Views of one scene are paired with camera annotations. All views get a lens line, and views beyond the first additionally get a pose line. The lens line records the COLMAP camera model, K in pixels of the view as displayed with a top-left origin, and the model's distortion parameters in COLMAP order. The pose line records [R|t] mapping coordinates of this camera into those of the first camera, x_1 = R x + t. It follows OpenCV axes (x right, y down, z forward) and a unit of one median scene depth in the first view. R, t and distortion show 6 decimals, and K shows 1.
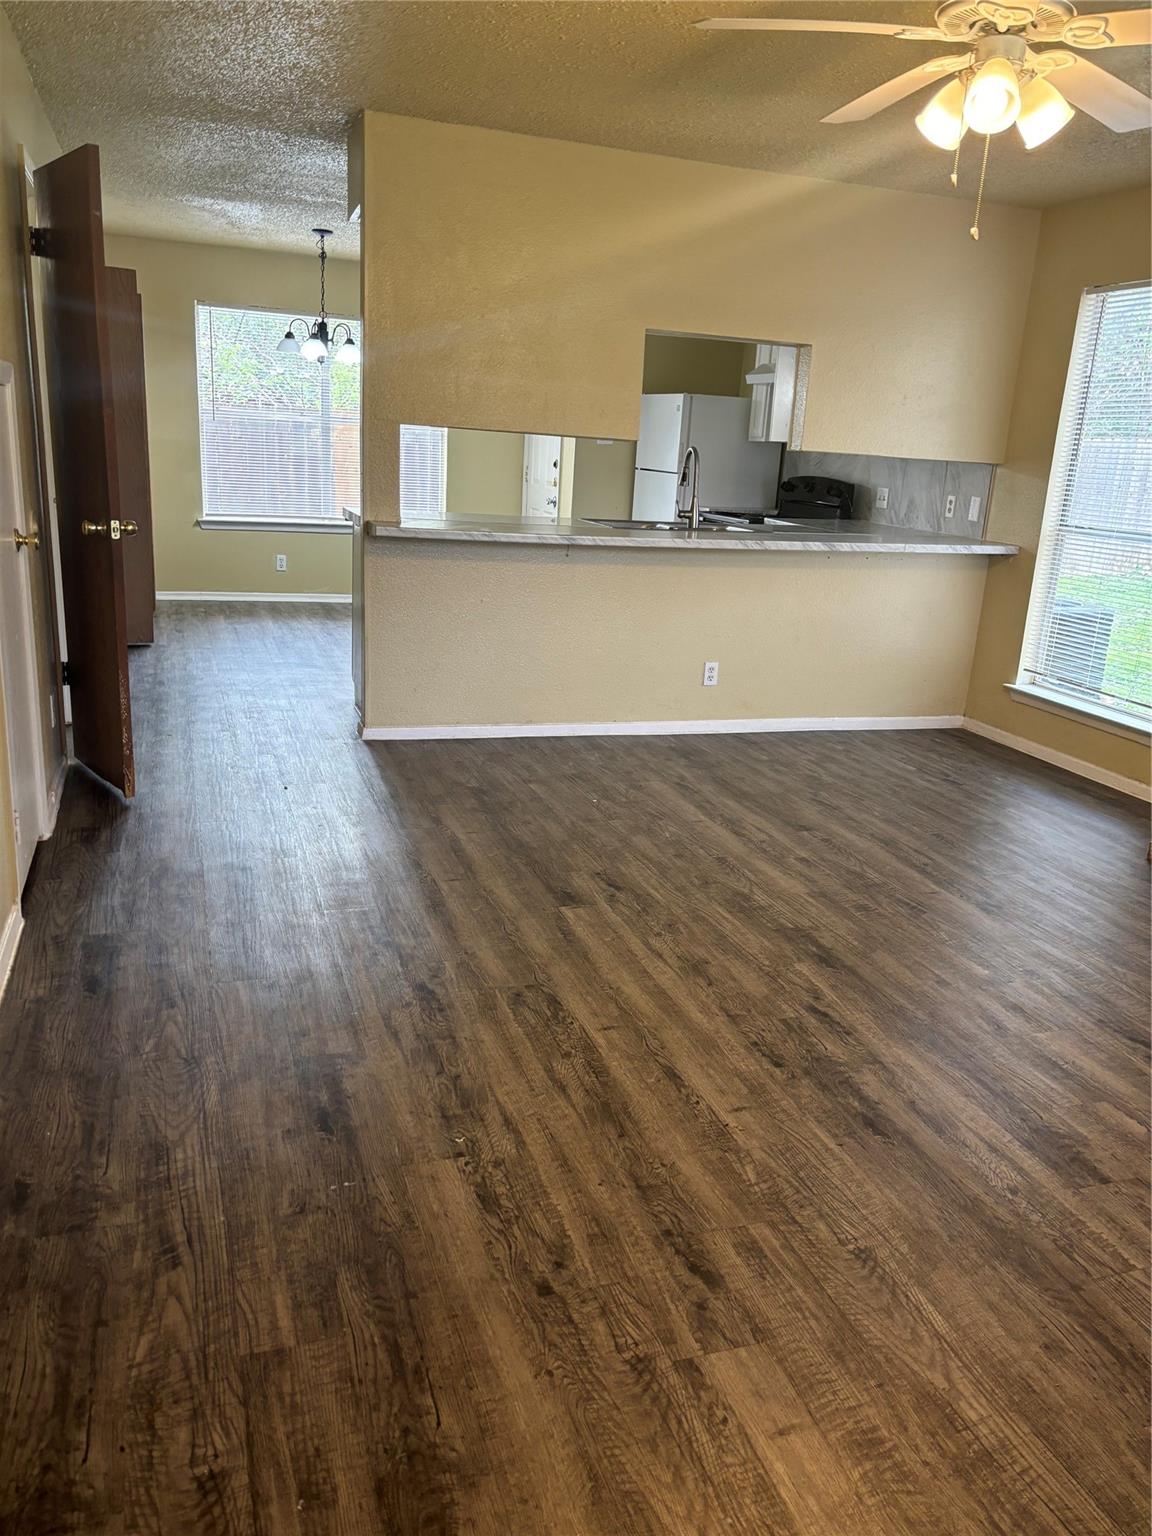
lens RADIAL K [[1164.5, 0, 584.0], [0, 1164.5, 777.9], [0, 0, 1]] dist [0.055014, -0.057874]
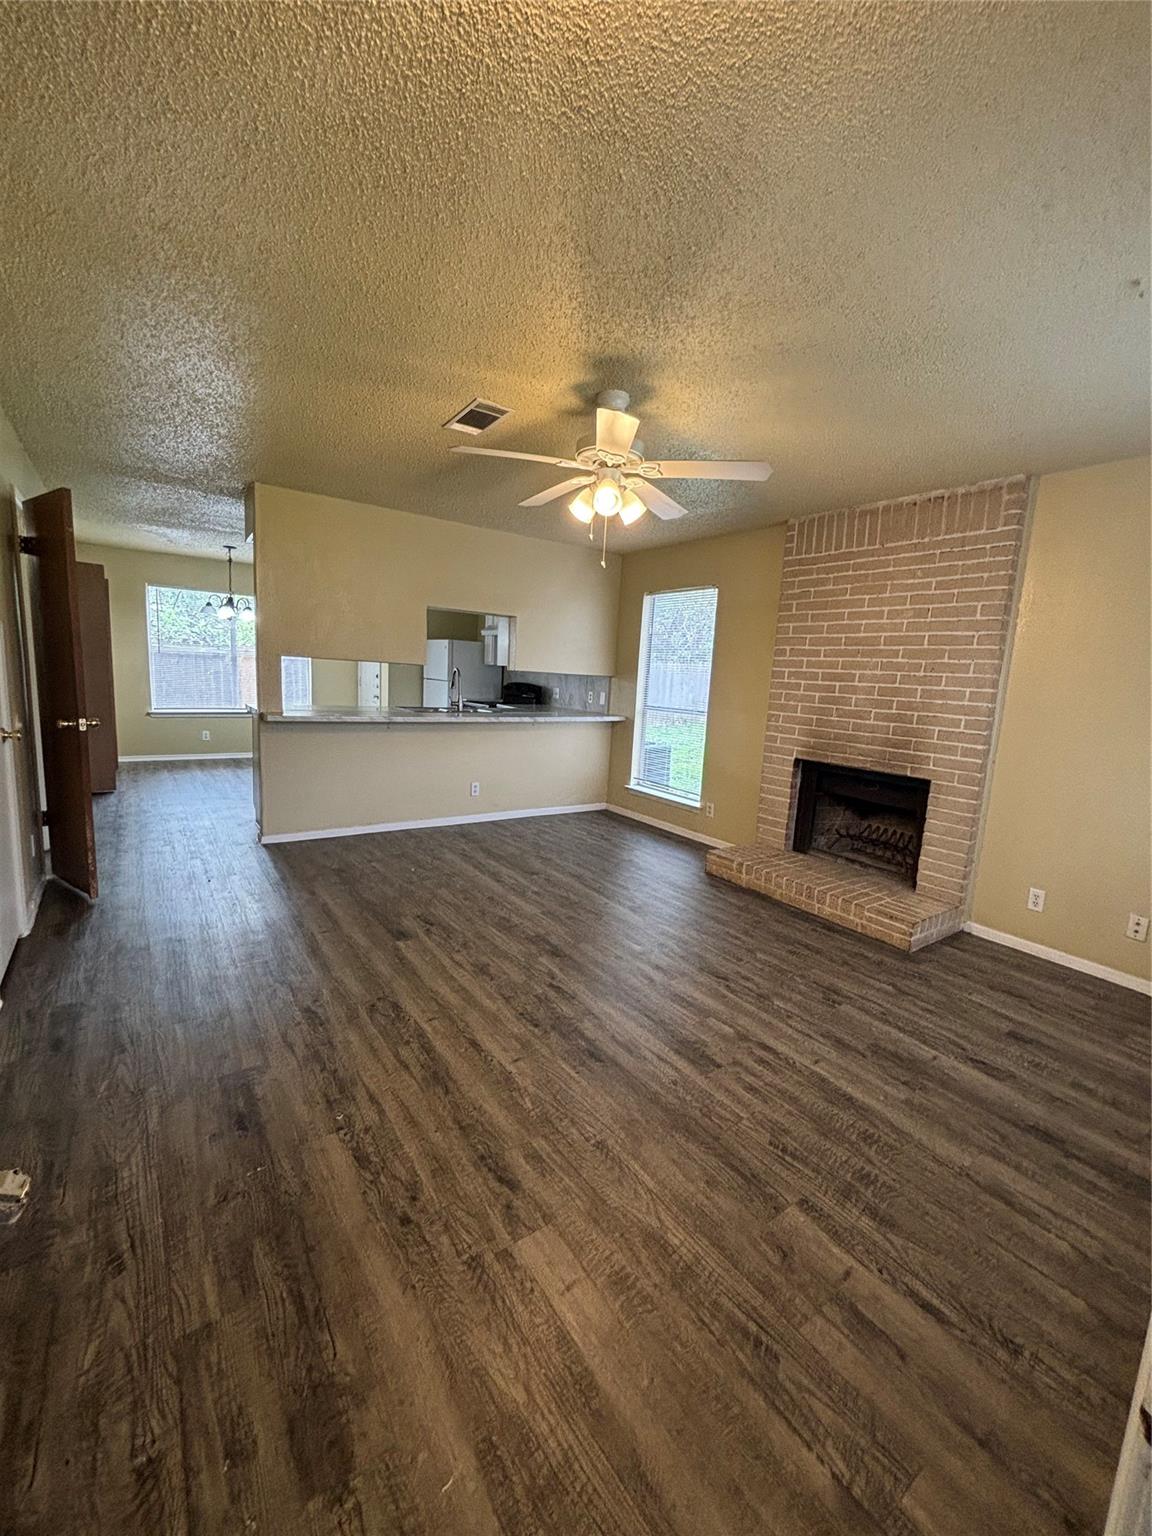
lens RADIAL K [[622.1, 0, 576.7], [0, 622.1, 764.8], [0, 0, 1]] dist [-0.000027, 0.000397]
pose [[0.958925, -0.049378, 0.279329, -0.009915], [0.081217, 0.991300, -0.103580, -0.027305], [-0.271785, 0.122011, 0.954592, 0.064417]]
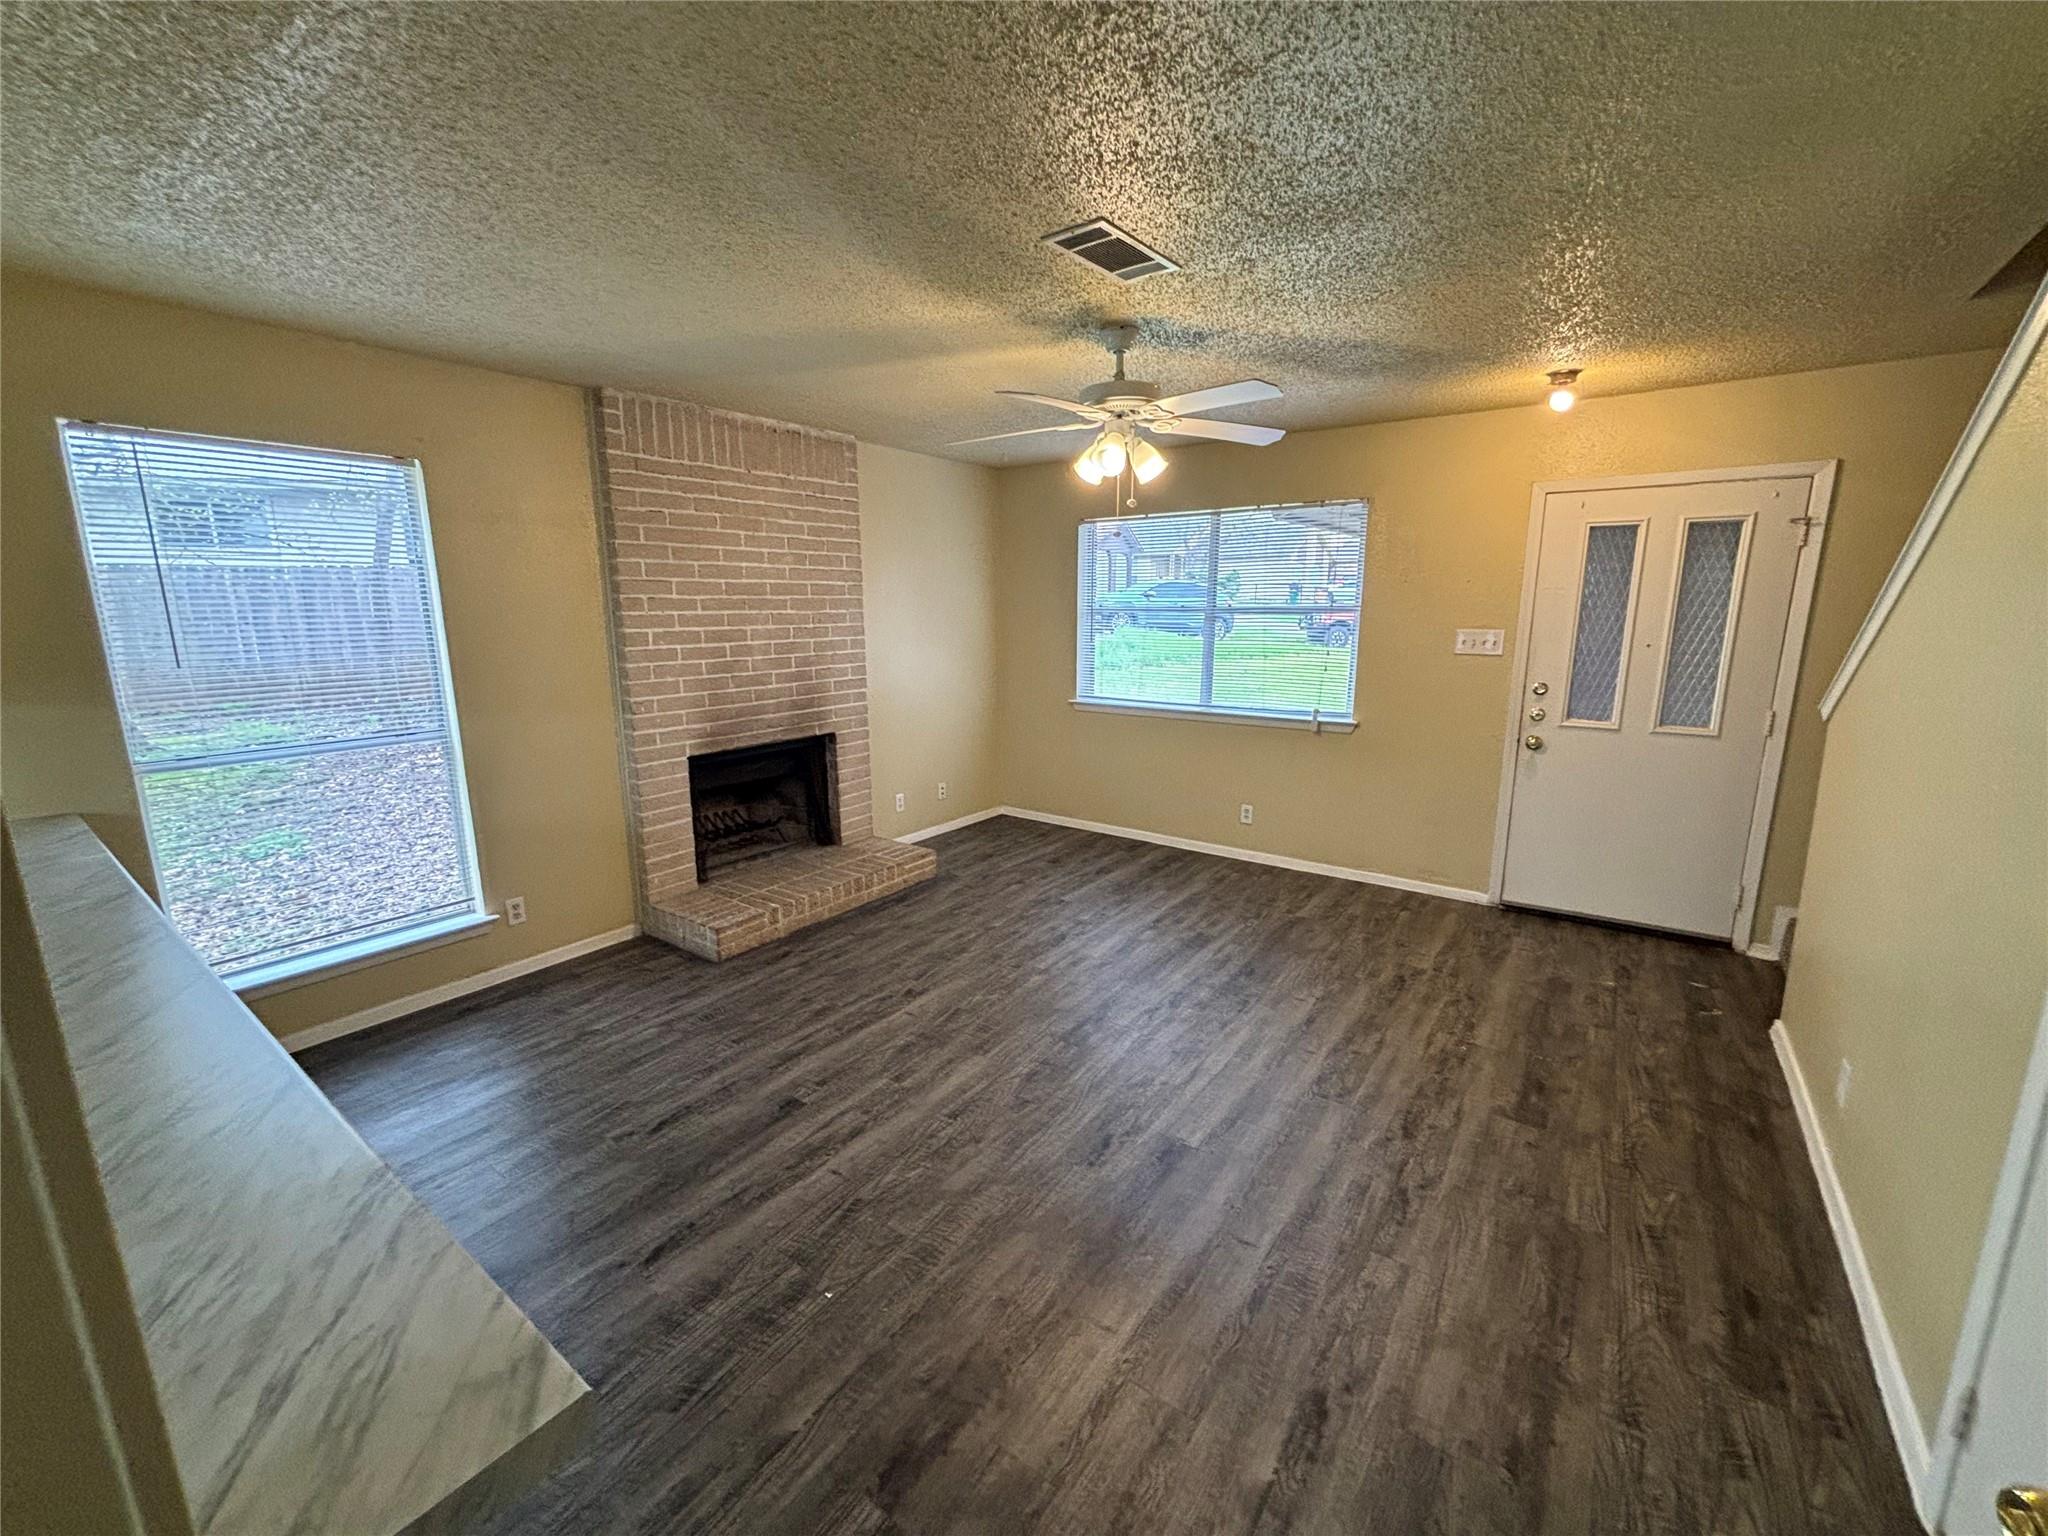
lens RADIAL K [[829.4, 0, 1014.9], [0, 829.4, 768.2], [0, 0, 1]] dist [-0.000027, 0.000397]
pose [[-0.569698, -0.220458, 0.791734, -0.470642], [0.198953, 0.897703, 0.393124, -0.542273], [-0.797410, 0.381480, -0.467559, 1.478431]]
